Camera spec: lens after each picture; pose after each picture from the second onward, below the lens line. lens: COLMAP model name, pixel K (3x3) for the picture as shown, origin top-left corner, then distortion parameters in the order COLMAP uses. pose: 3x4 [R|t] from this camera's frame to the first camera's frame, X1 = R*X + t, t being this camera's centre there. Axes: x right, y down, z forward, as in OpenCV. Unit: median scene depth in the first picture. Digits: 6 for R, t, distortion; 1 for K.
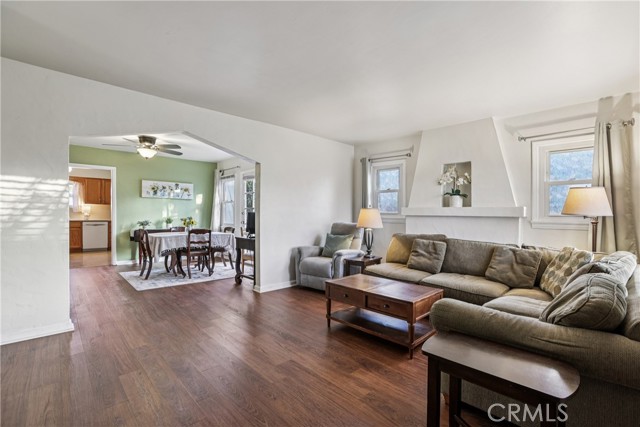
lens RADIAL K [[306.8, 0, 318.0], [0, 306.8, 222.1], [0, 0, 1]] dist [-0.000729, 0.000683]
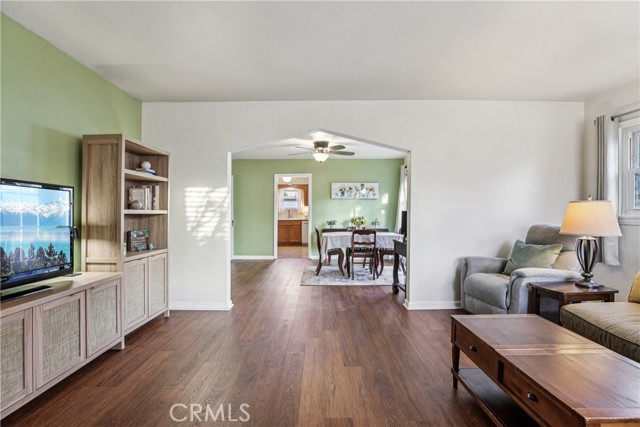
lens RADIAL K [[306.8, 0, 318.0], [0, 306.8, 222.1], [0, 0, 1]] dist [-0.000729, 0.000683]
pose [[0.736330, 0.007963, -0.676575, 0.162848], [-0.004925, 0.999967, 0.006409, -0.006091], [0.676604, -0.001387, 0.736345, 0.206067]]
